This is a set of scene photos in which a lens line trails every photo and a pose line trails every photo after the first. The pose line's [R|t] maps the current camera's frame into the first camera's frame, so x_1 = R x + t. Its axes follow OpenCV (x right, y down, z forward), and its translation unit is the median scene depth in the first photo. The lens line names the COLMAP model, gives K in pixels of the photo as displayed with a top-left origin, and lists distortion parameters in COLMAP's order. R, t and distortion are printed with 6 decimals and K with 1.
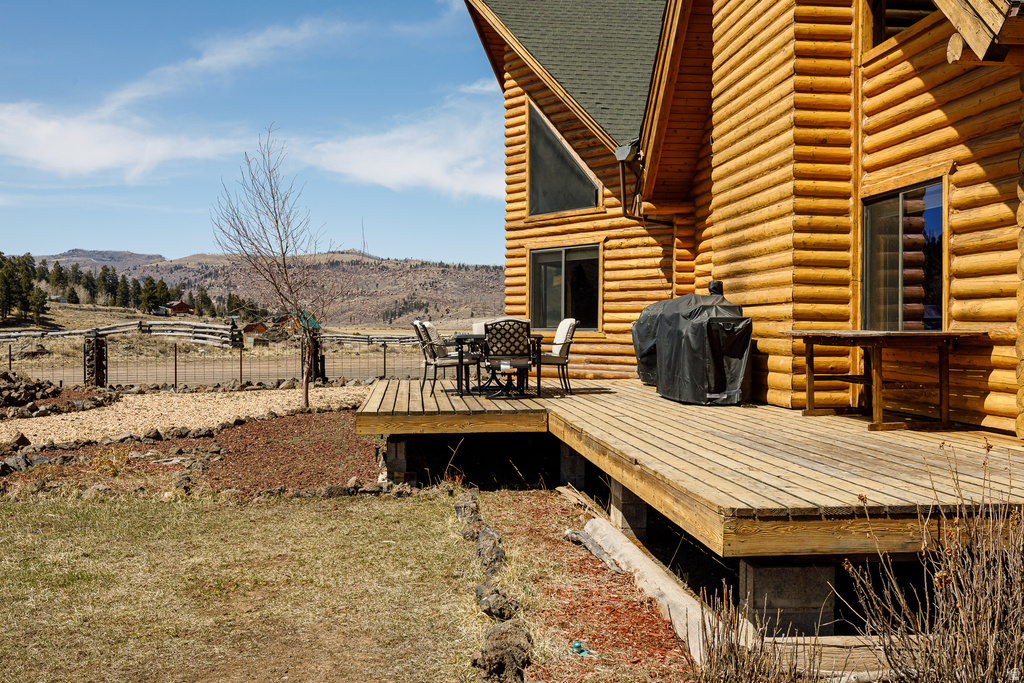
lens RADIAL K [[997.4, 0, 516.7], [0, 997.4, 339.9], [0, 0, 1]] dist [-0.012974, 0.000000]
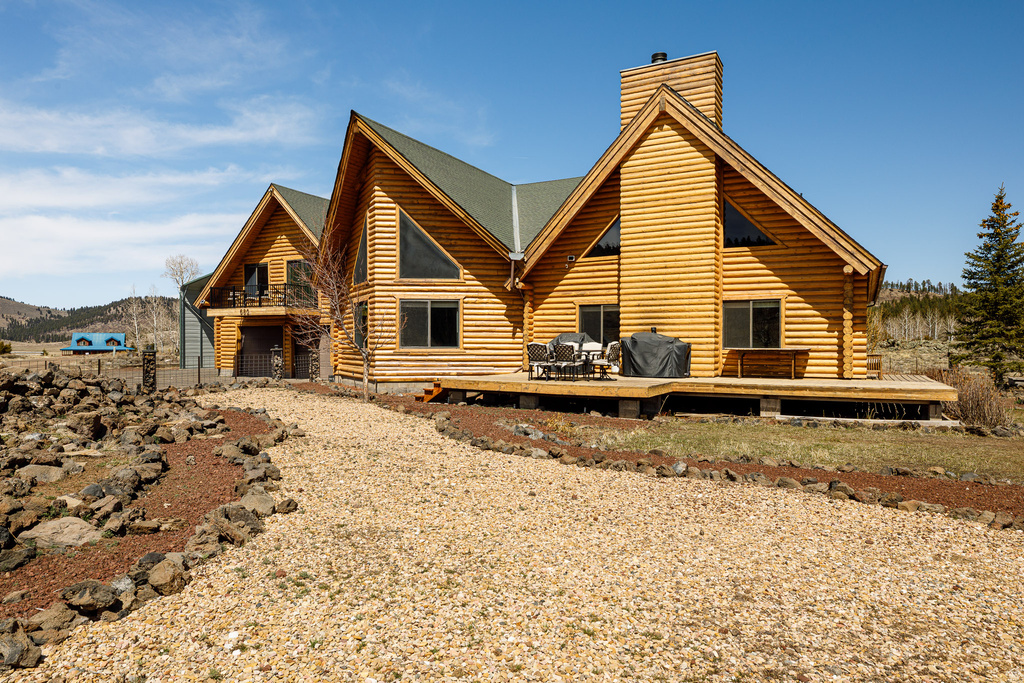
lens RADIAL K [[630.7, 0, 530.5], [0, 630.7, 348.6], [0, 0, 1]] dist [0.008239, -0.001200]
pose [[0.551138, 0.002258, 0.834411, -0.802093], [0.006977, 0.999949, -0.007314, 0.000946], [-0.834385, 0.009852, 0.551094, 0.269579]]
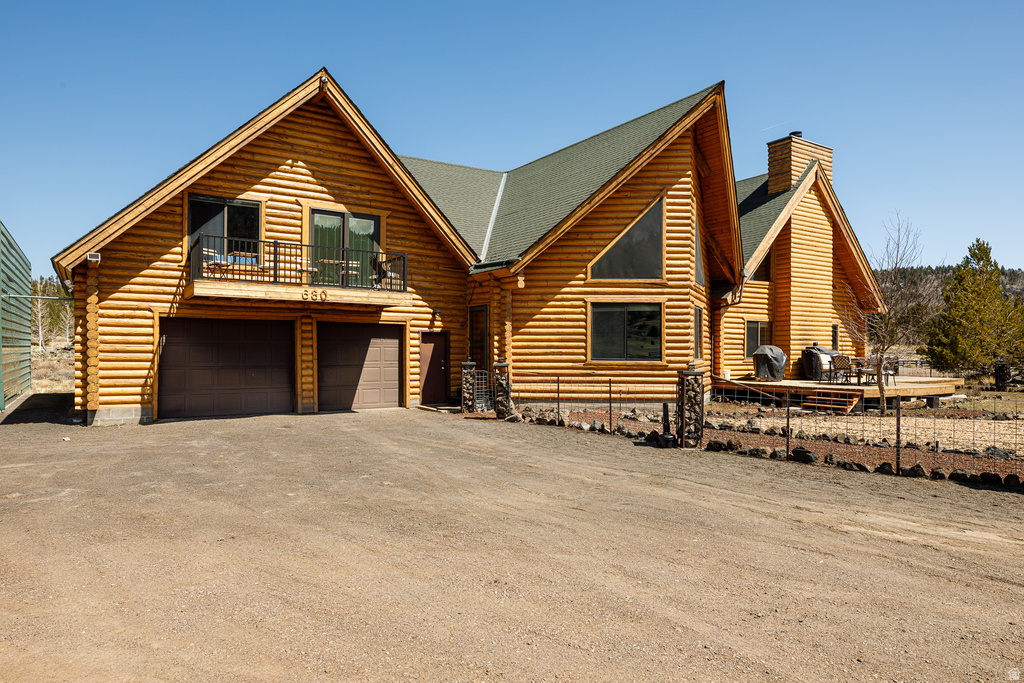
lens RADIAL K [[630.7, 0, 515.8], [0, 630.7, 352.1], [0, 0, 1]] dist [0.008239, -0.001200]
pose [[-0.455173, -0.002613, 0.890399, -0.751275], [0.008790, 0.999934, 0.007428, -0.033425], [-0.890360, 0.011208, -0.455120, 1.801589]]
